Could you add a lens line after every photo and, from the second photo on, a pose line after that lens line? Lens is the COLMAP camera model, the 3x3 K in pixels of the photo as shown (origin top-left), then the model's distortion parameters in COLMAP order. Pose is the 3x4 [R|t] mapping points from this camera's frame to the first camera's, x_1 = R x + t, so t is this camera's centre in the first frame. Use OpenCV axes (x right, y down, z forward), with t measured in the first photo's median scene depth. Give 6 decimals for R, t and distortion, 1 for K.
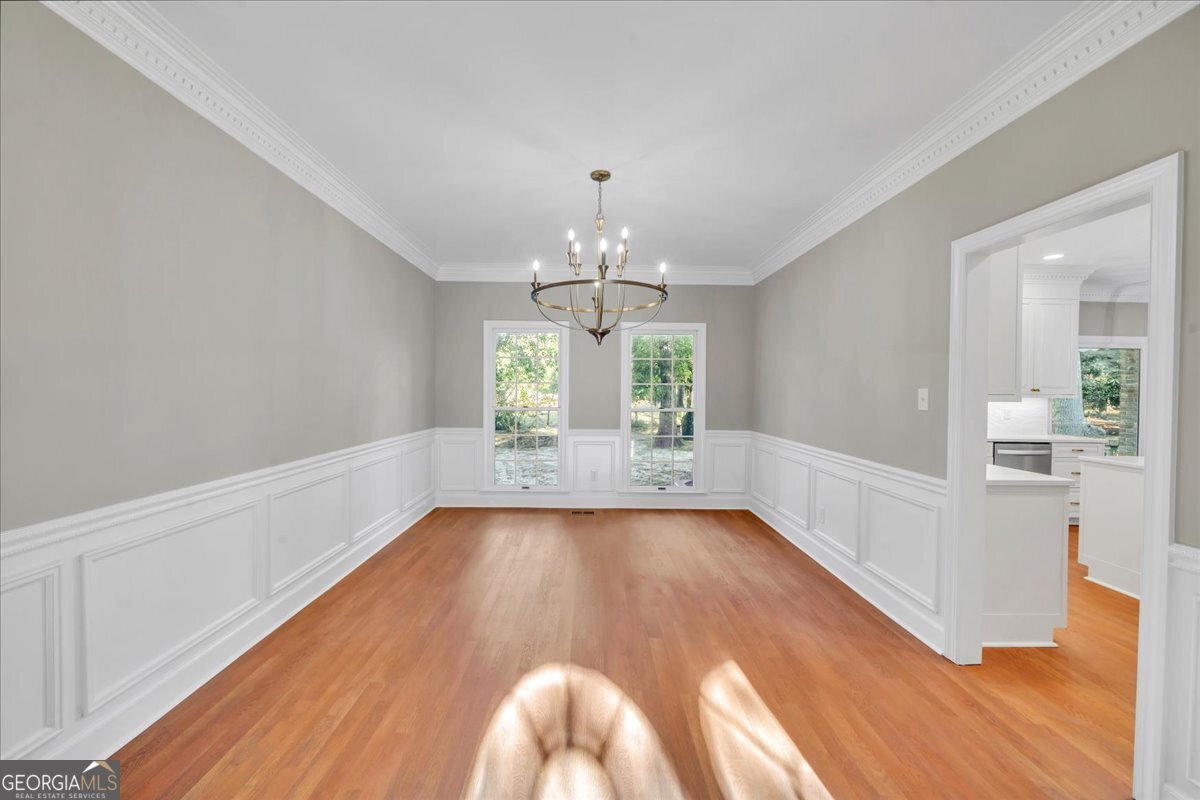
lens RADIAL K [[462.4, 0, 600.7], [0, 462.4, 401.0], [0, 0, 1]] dist [-0.003895, 0.000311]
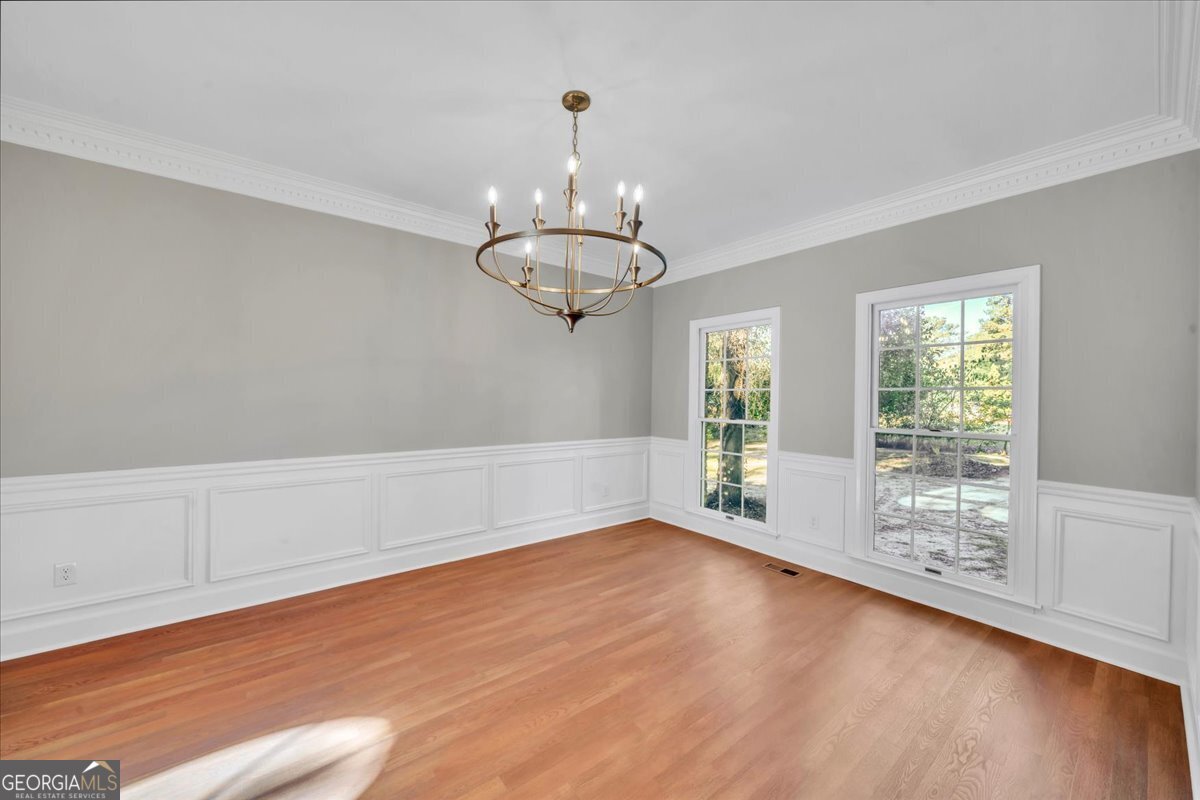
lens RADIAL K [[438.2, 0, 600.7], [0, 438.2, 399.5], [0, 0, 1]] dist [-0.005272, -0.000149]
pose [[0.610927, 0.004324, -0.791675, 0.655407], [-0.027756, 0.999487, -0.015960, -0.006620], [0.791200, 0.031724, 0.610734, 0.707887]]
